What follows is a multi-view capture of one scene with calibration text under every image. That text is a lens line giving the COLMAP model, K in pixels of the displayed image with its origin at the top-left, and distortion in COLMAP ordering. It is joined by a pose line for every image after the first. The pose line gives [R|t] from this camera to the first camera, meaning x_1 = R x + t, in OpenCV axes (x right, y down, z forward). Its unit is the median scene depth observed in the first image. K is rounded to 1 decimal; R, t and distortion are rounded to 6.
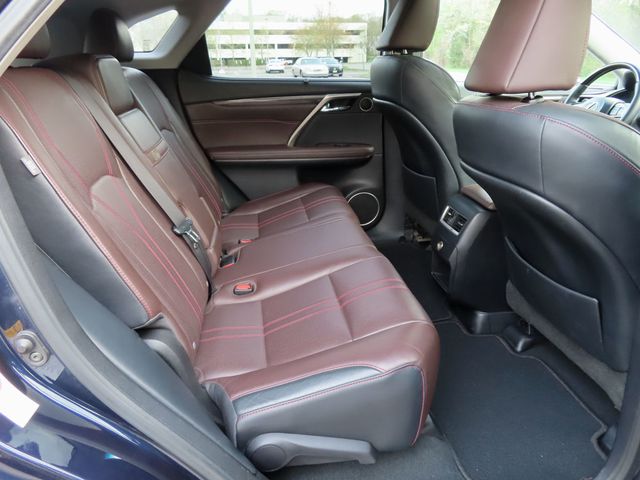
lens RADIAL K [[456.4, 0, 320.0], [0, 456.4, 241.6], [0, 0, 1]] dist [-0.008902, 0.003764]
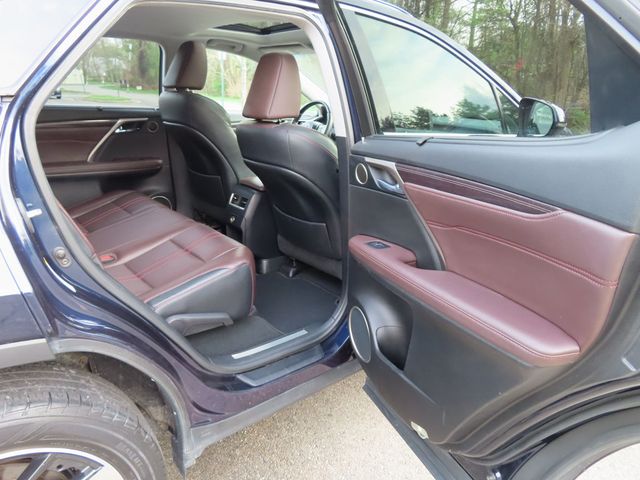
lens RADIAL K [[456.4, 0, 320.0], [0, 456.4, 241.6], [0, 0, 1]] dist [-0.008902, 0.003764]
pose [[0.850782, -0.131074, 0.508910, -0.249467], [0.155911, 0.987751, -0.006246, 0.127737], [-0.501858, 0.084659, 0.860797, -0.400323]]
